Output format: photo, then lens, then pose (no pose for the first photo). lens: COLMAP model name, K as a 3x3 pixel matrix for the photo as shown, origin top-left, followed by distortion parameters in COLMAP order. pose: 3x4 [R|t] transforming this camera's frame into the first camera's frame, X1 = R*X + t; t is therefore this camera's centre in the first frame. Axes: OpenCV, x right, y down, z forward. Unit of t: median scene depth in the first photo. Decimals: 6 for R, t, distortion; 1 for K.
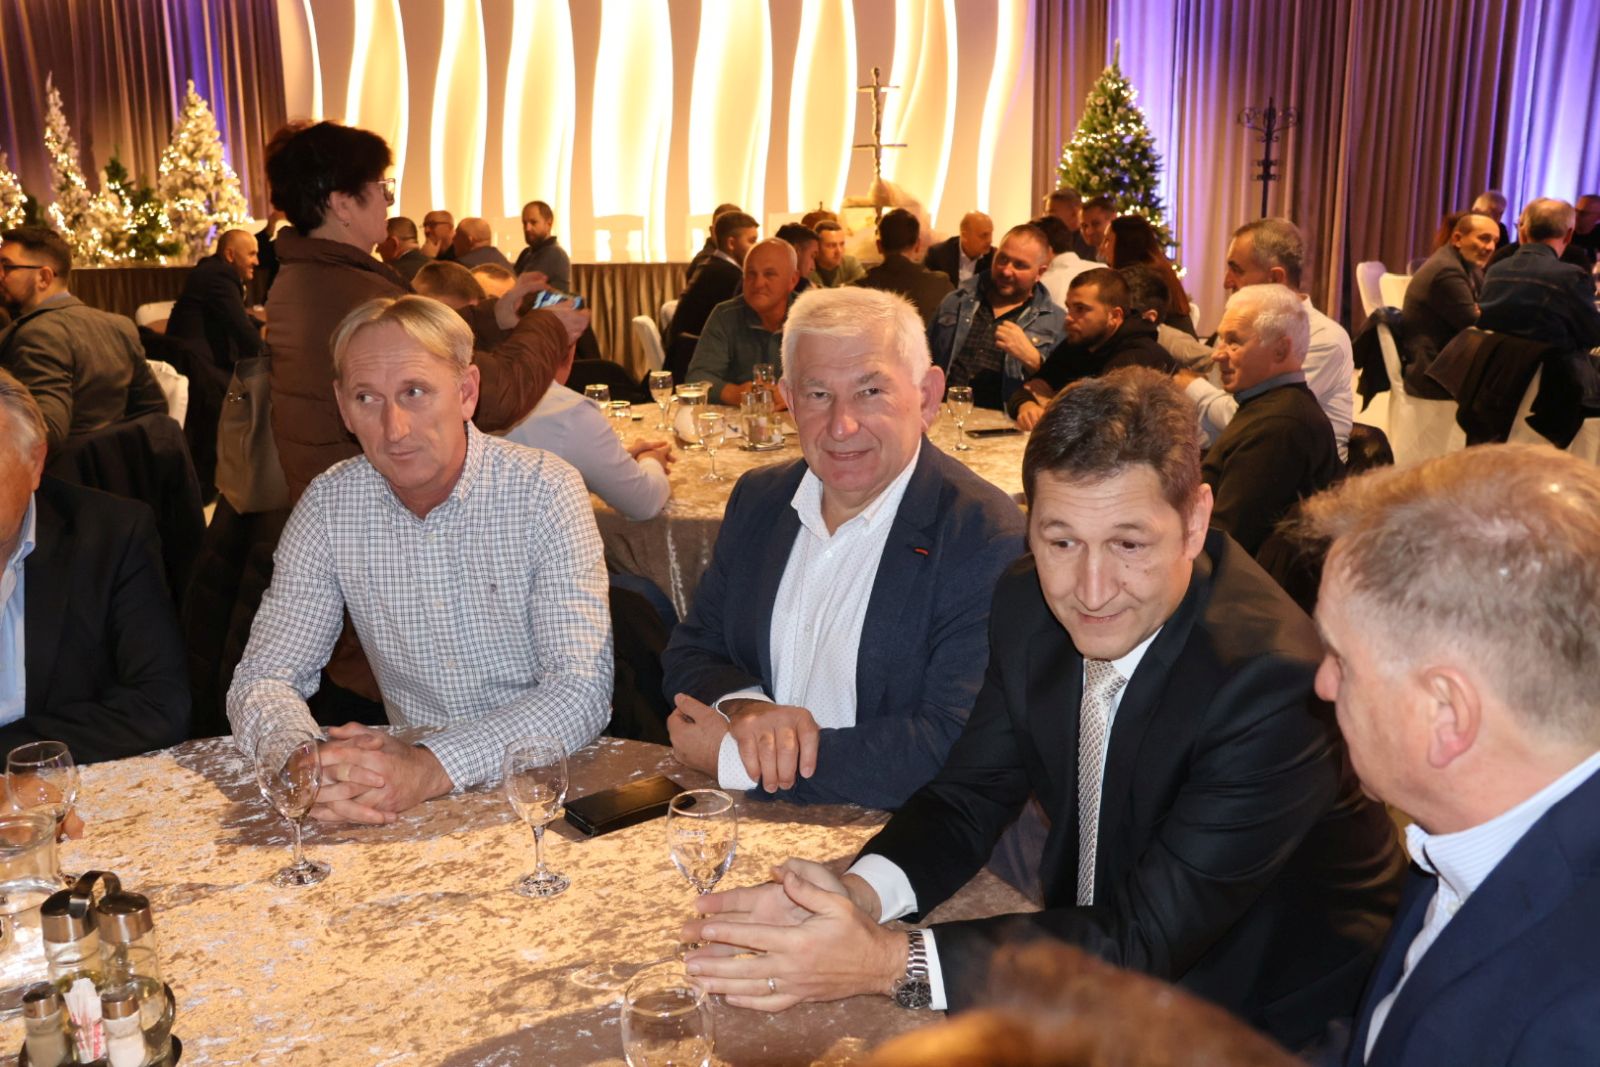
lens RADIAL K [[1667.5, 0, 790.1], [0, 1667.5, 530.5], [0, 0, 1]] dist [-0.032497, 0.093125]
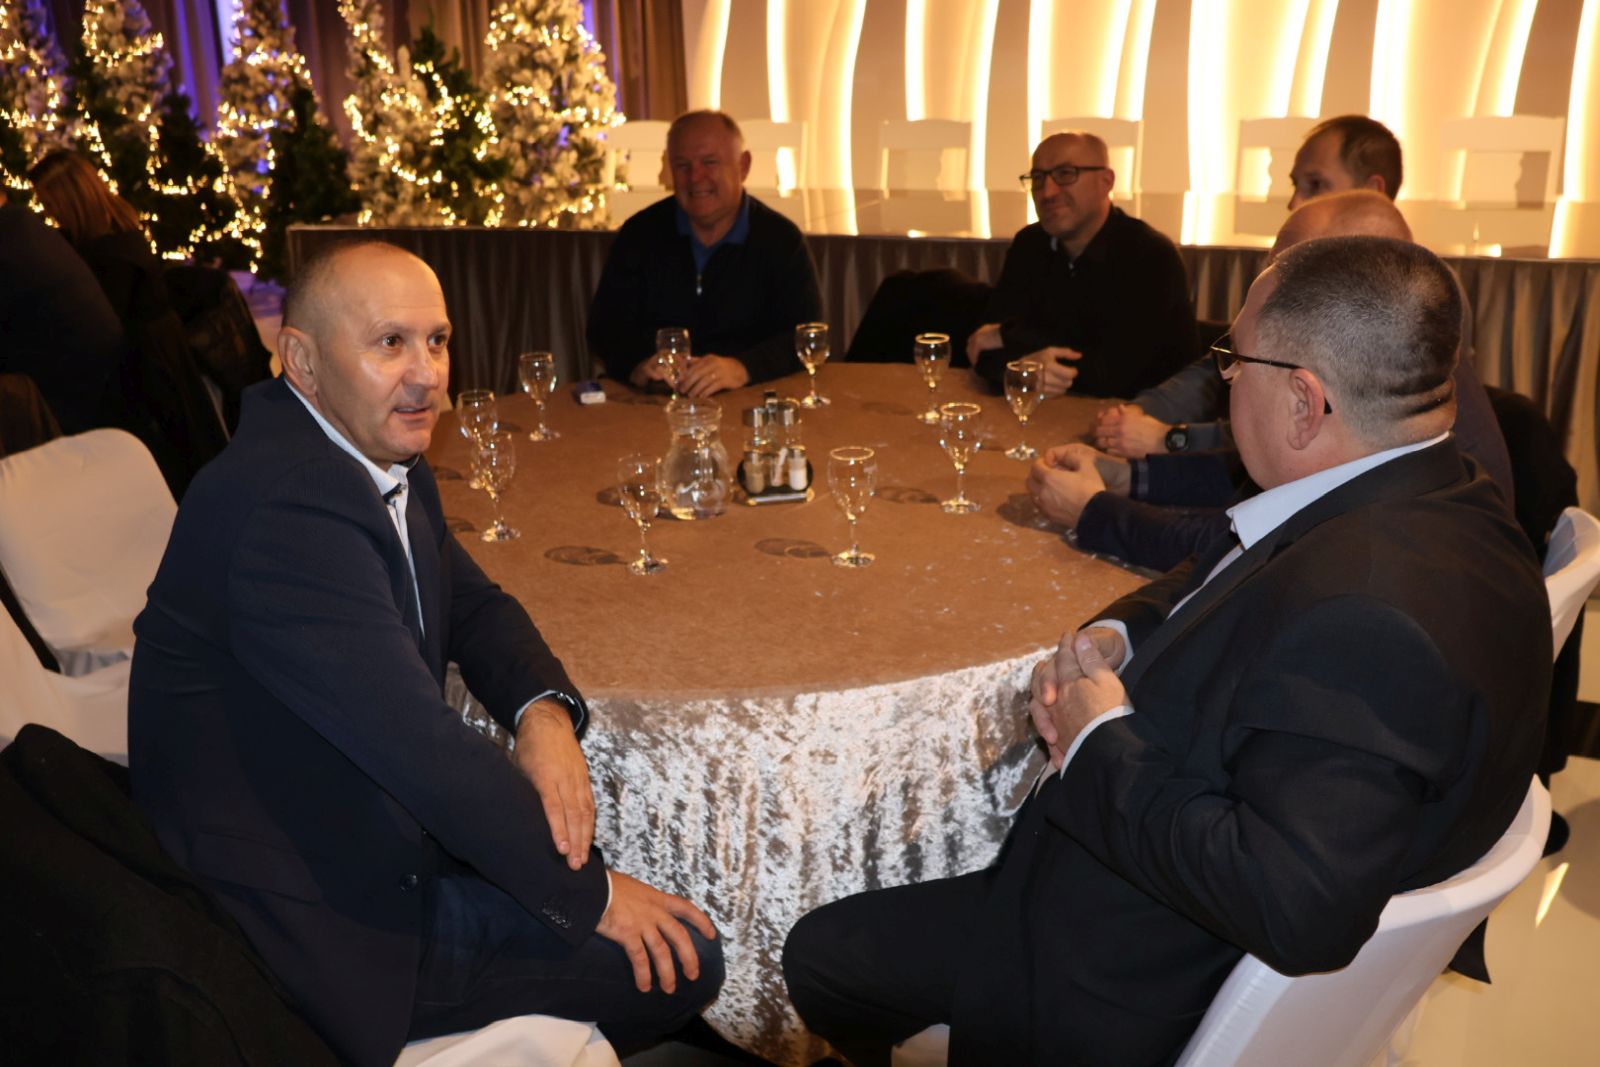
lens RADIAL K [[1667.5, 0, 807.0], [0, 1667.5, 533.4], [0, 0, 1]] dist [-0.032497, 0.093125]
pose [[0.978301, 0.033125, -0.204525, -0.118445], [-0.017786, 0.996920, 0.076387, -0.078007], [0.206425, -0.071092, 0.975876, 0.381660]]
